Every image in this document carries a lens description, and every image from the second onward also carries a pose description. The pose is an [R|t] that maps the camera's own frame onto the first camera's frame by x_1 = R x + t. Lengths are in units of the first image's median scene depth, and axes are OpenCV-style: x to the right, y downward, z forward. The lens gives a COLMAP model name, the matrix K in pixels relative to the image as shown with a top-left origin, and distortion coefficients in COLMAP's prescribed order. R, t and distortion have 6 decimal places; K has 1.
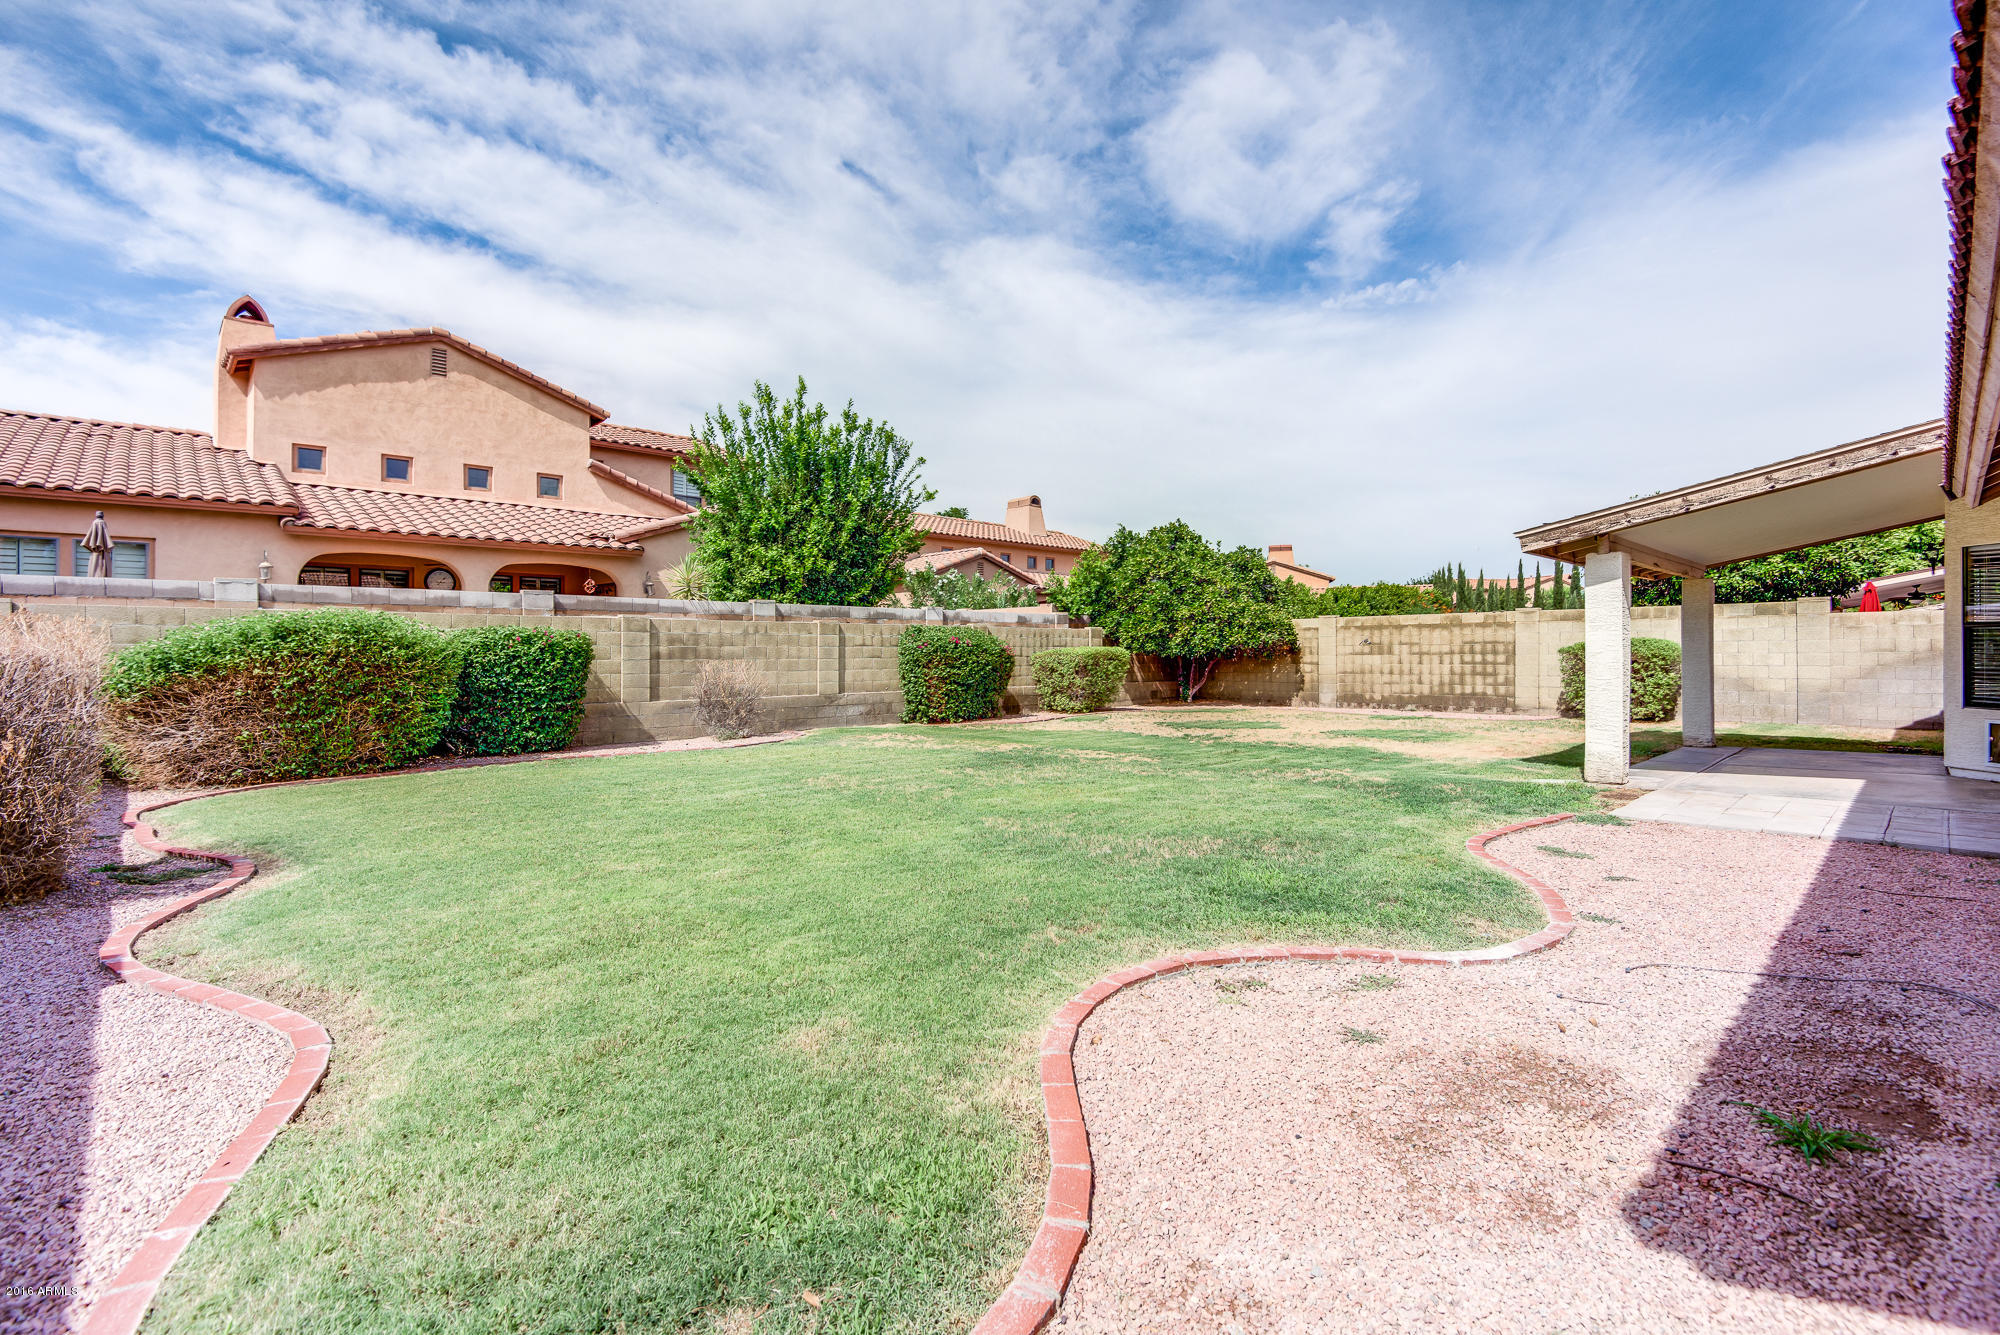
lens RADIAL K [[916.6, 0, 1003.1], [0, 916.6, 654.3], [0, 0, 1]] dist [0.015355, -0.022795]
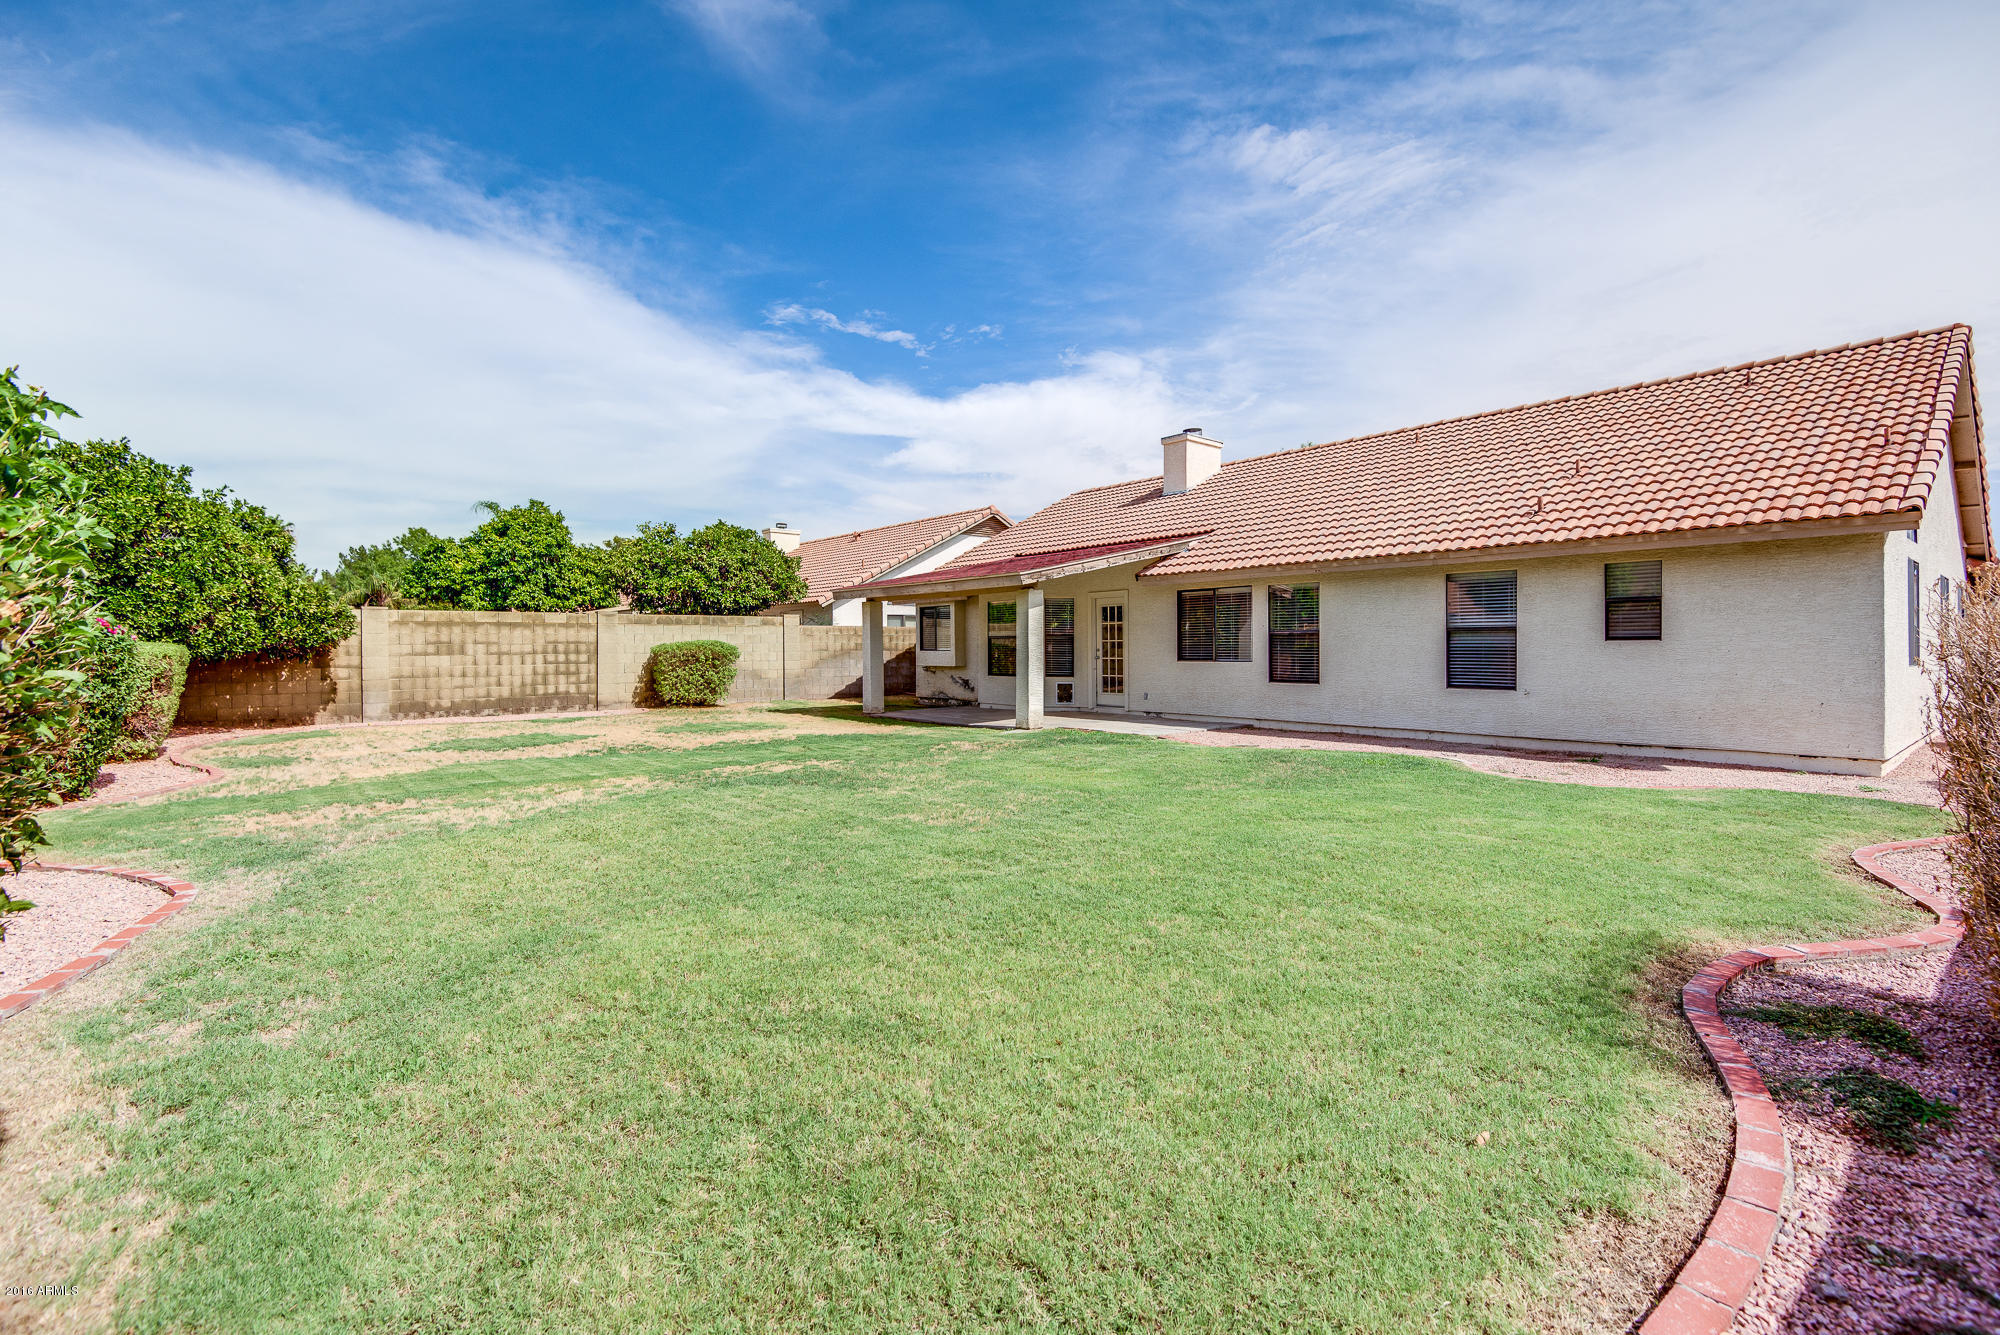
lens RADIAL K [[916.6, 0, 1003.1], [0, 916.6, 654.3], [0, 0, 1]] dist [0.015355, -0.022795]
pose [[0.082431, -0.004976, 0.996584, -0.440319], [0.004501, 0.999979, 0.004621, -0.002088], [-0.996587, 0.004104, 0.082452, 0.416693]]
